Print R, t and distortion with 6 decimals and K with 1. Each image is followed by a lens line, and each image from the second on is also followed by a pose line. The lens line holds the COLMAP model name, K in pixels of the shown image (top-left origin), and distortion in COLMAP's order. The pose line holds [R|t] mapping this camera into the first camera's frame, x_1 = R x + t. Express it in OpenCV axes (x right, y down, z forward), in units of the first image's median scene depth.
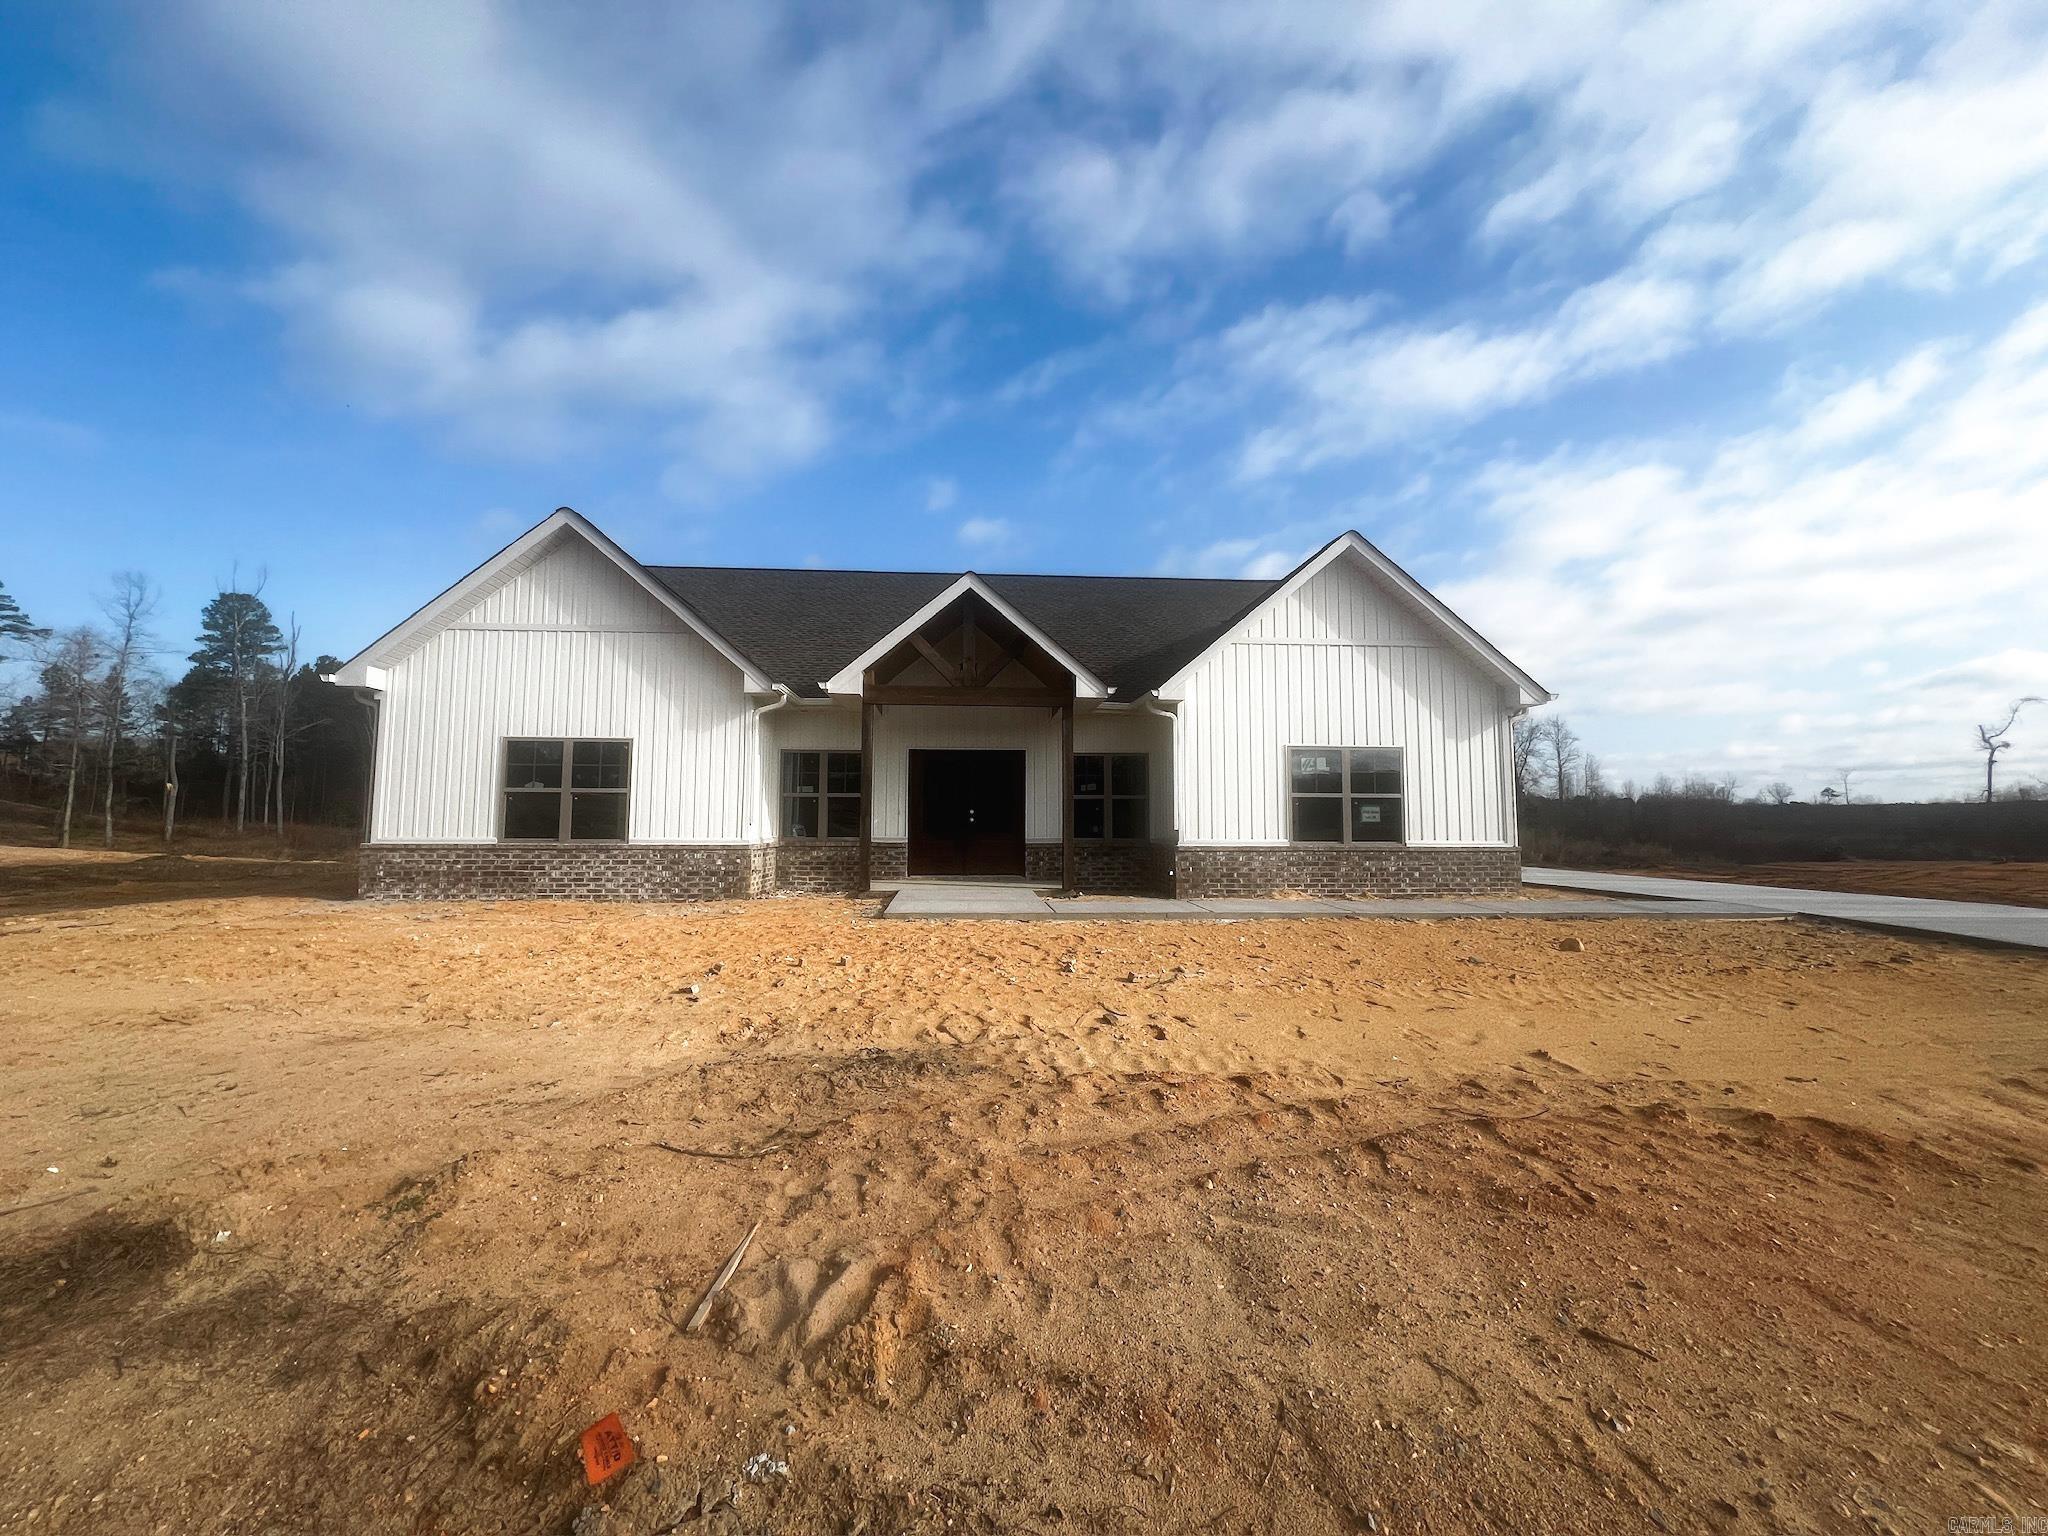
lens RADIAL K [[818.0, 0, 1026.6], [0, 818.0, 755.7], [0, 0, 1]] dist [0.001707, 0.000632]
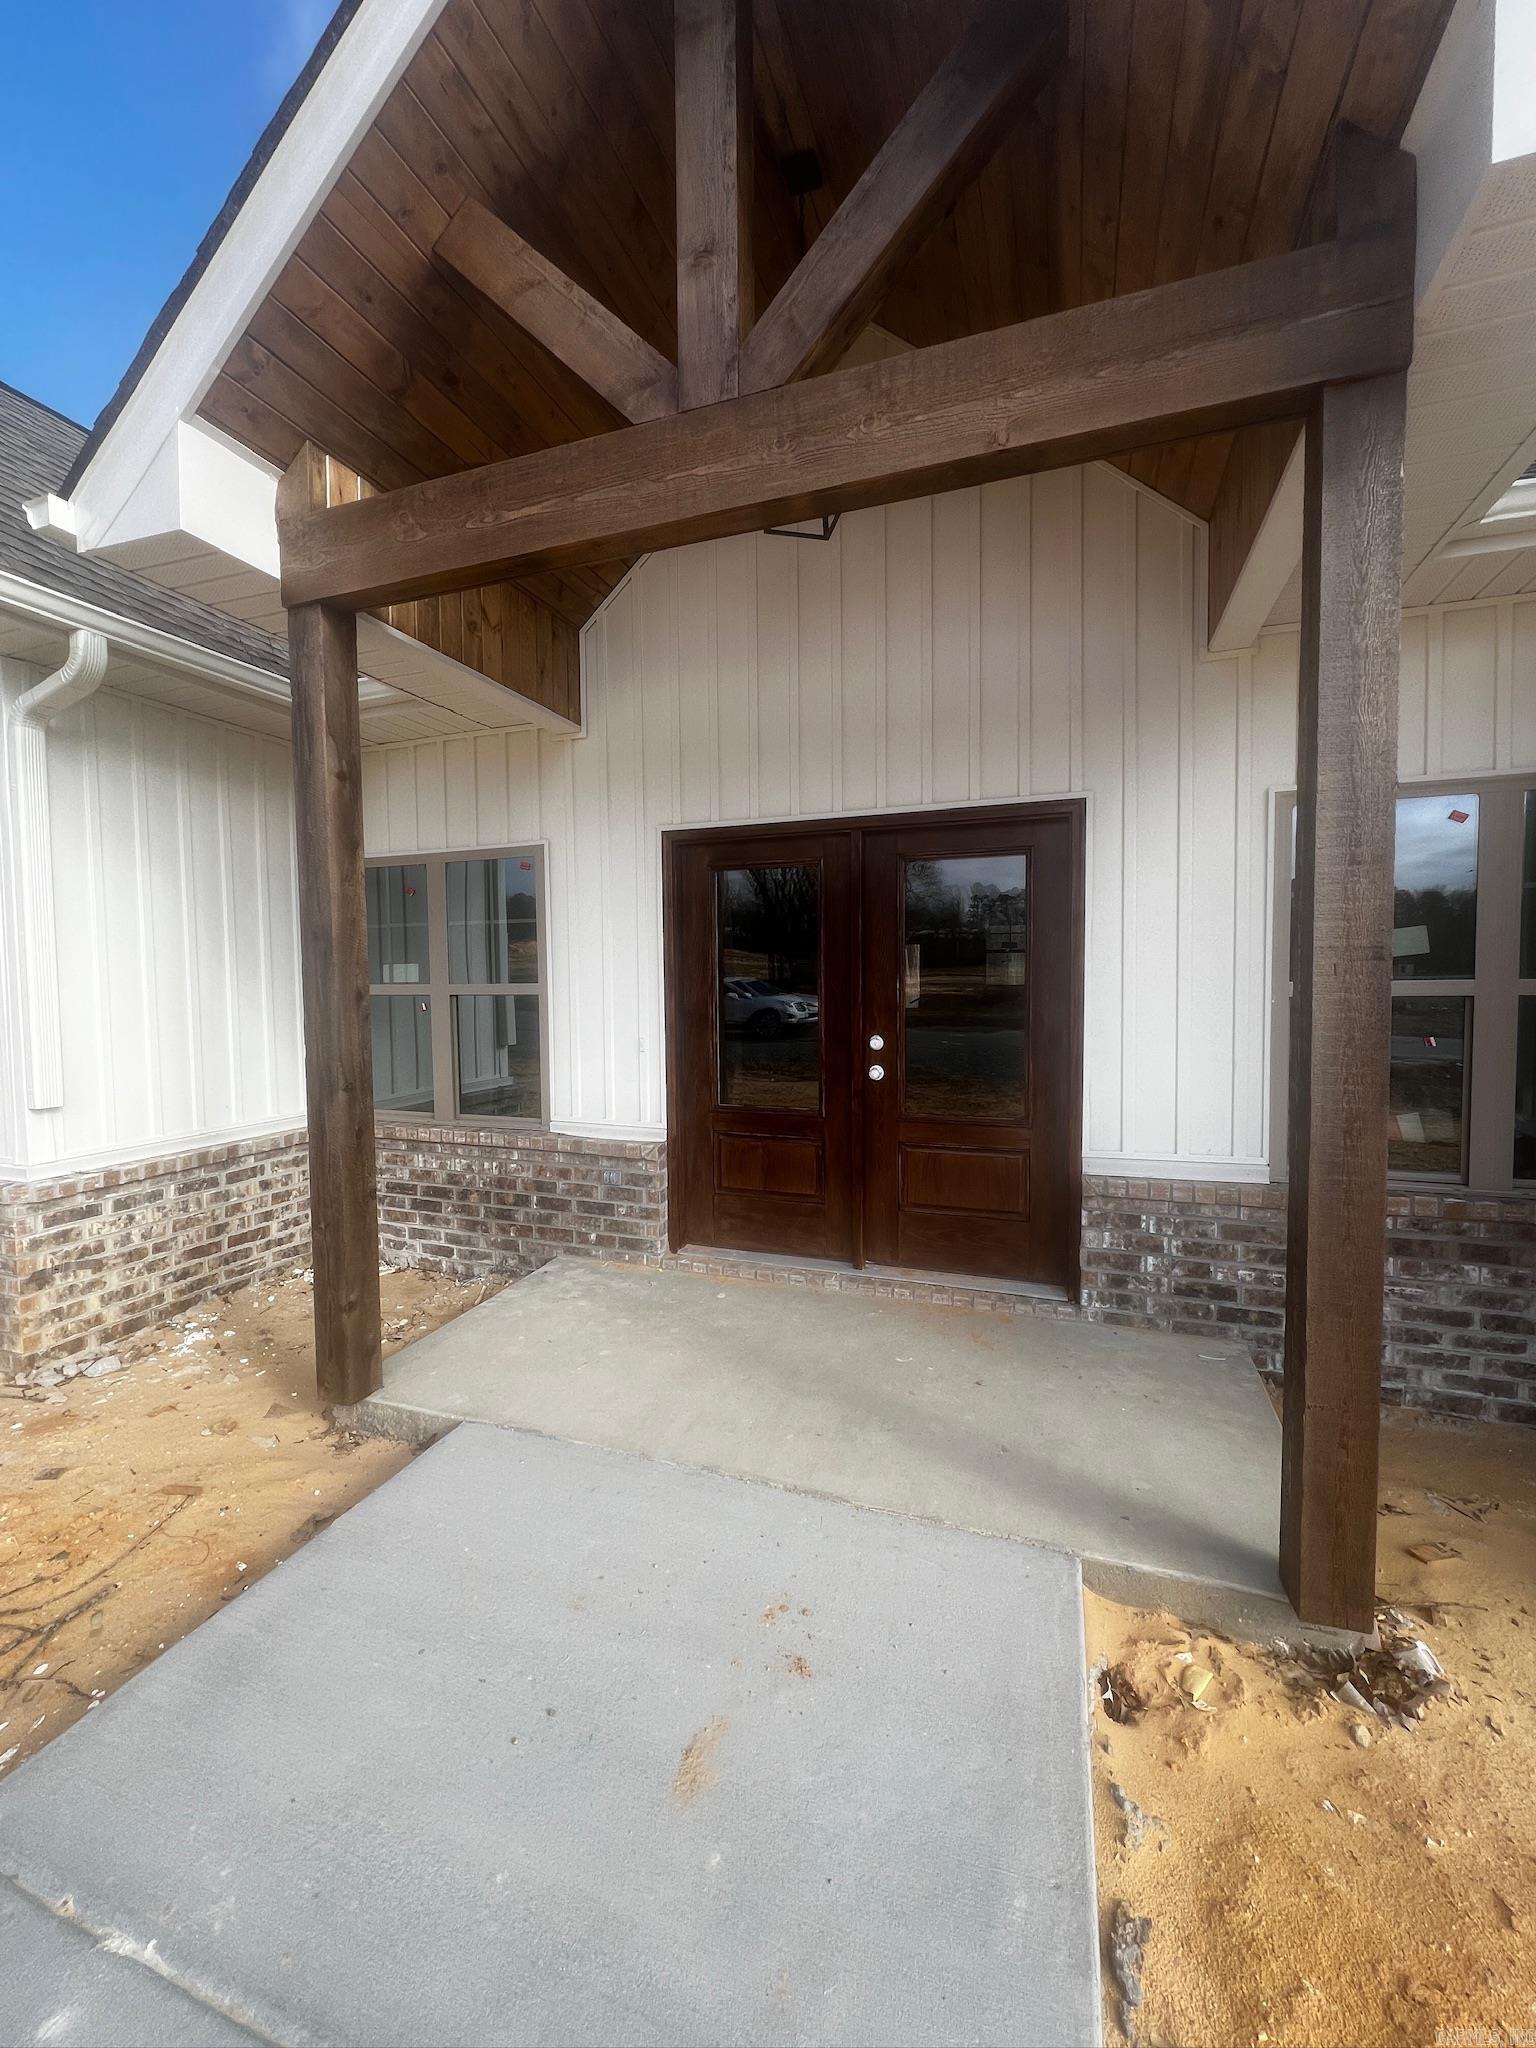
lens RADIAL K [[818.0, 0, 769.2], [0, 818.0, 1026.5], [0, 0, 1]] dist [0.001707, 0.000632]
pose [[0.914911, 0.011556, -0.403490, 0.012914], [0.033823, 0.993880, 0.105157, 0.035866], [0.402236, -0.109857, 0.908921, 0.839488]]
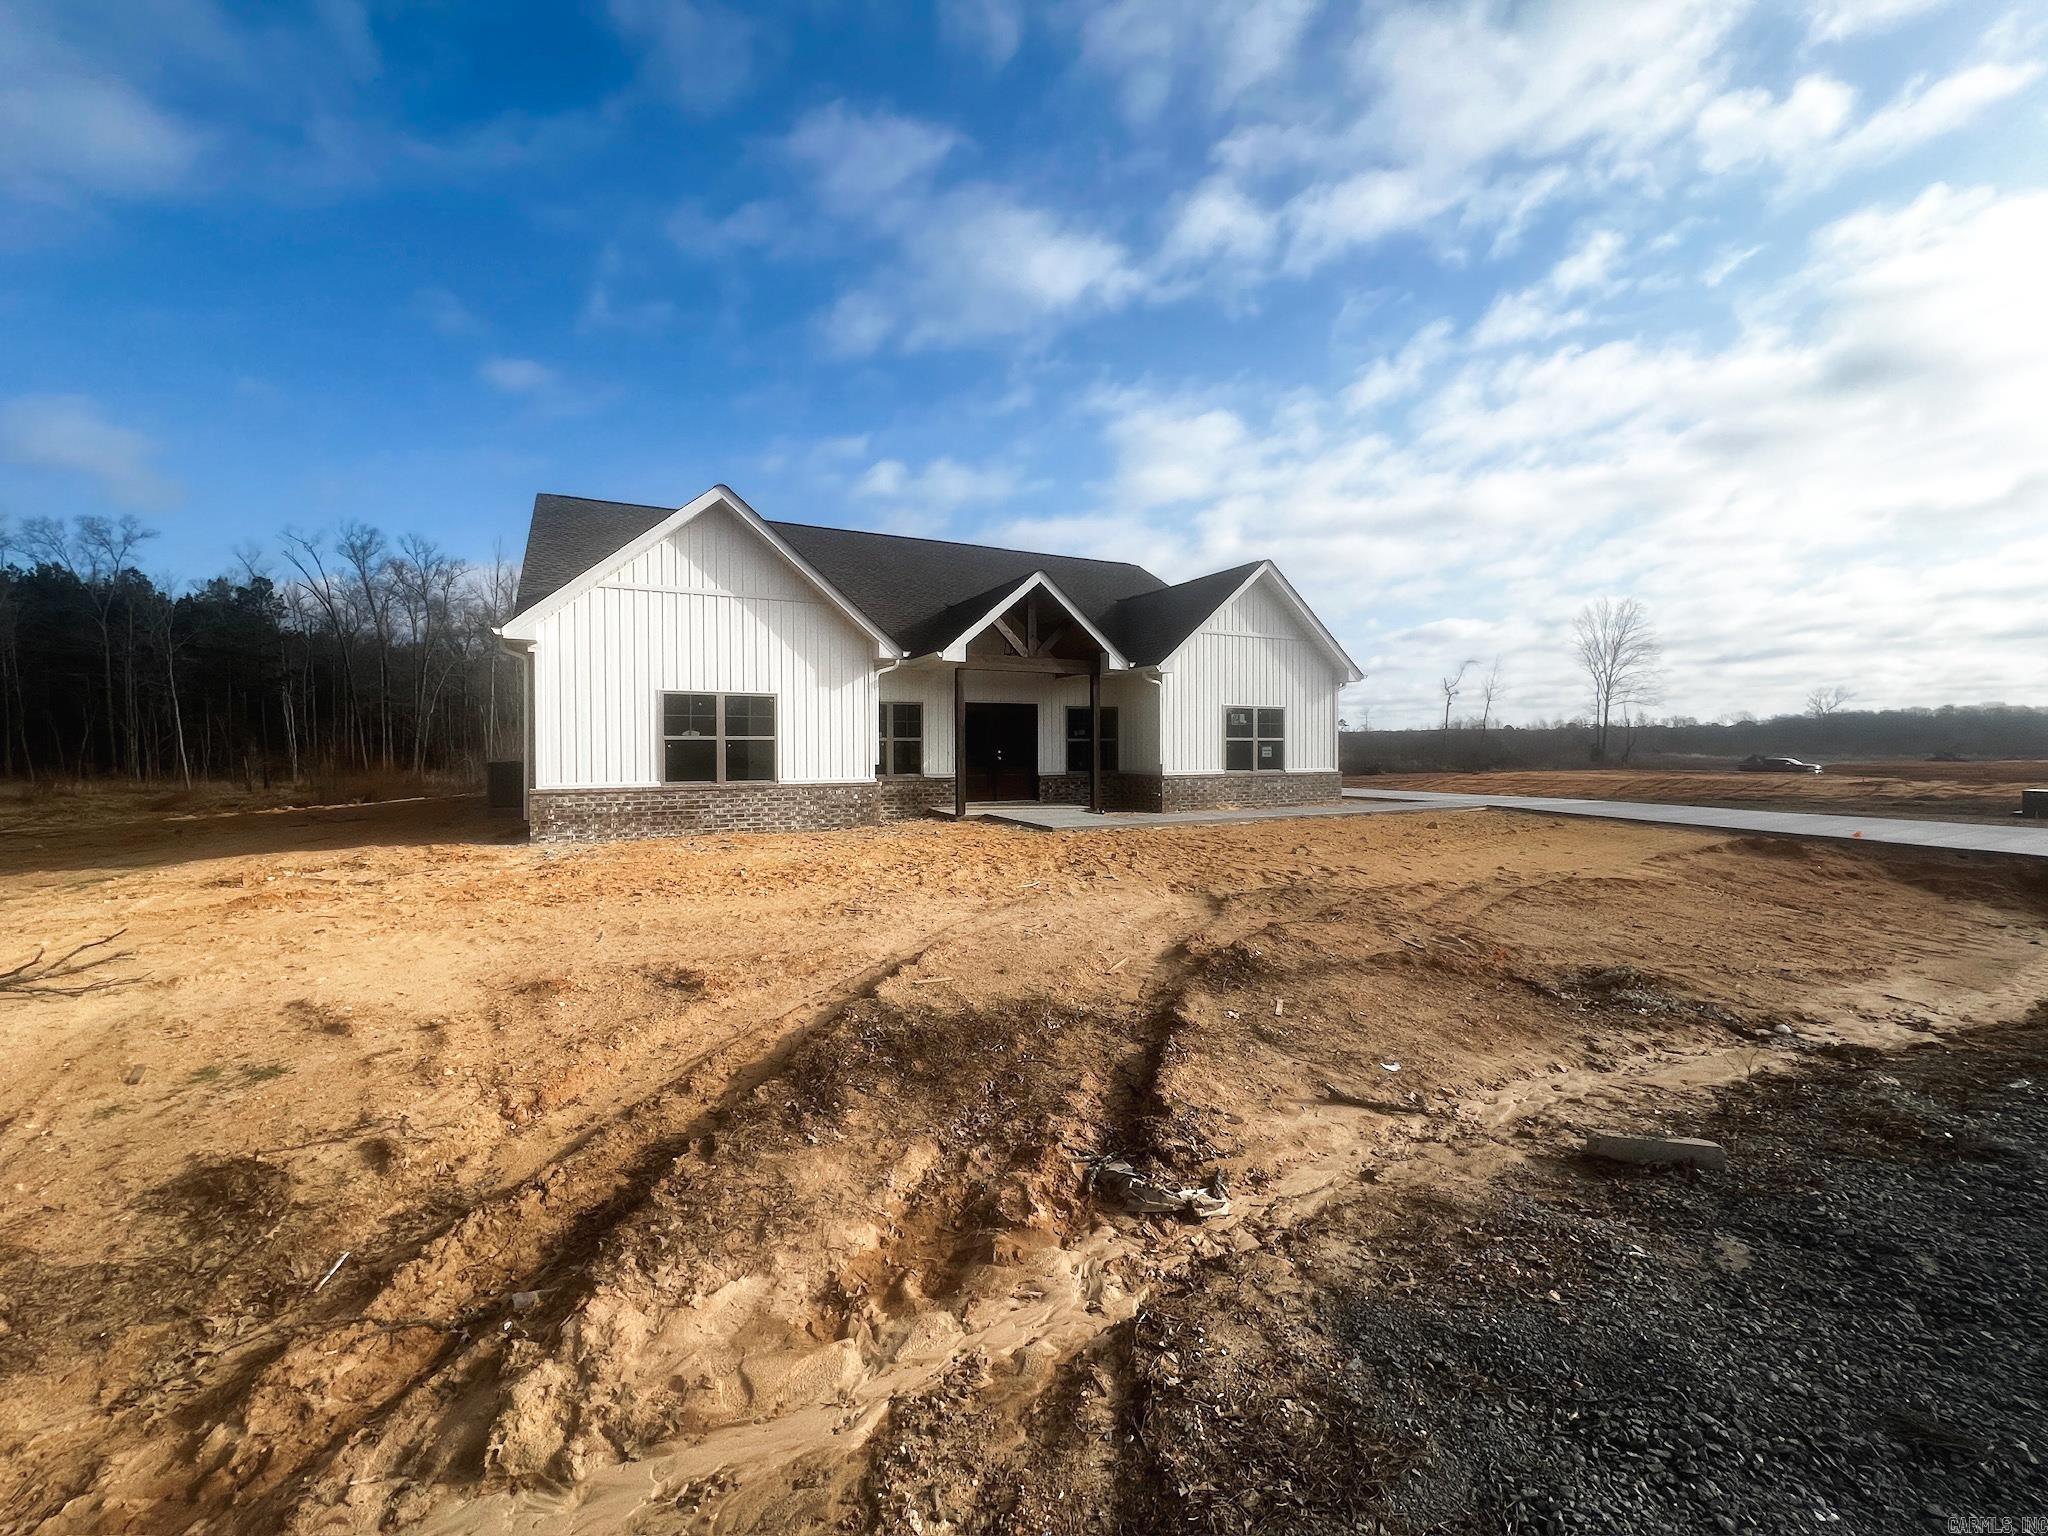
lens RADIAL K [[818.0, 0, 1021.4], [0, 818.0, 764.5], [0, 0, 1]] dist [0.001707, 0.000632]
pose [[0.918293, -0.015503, 0.395597, -0.612898], [-0.024882, 0.994998, 0.096750, -0.041198], [-0.395118, -0.098688, 0.913314, -0.203593]]
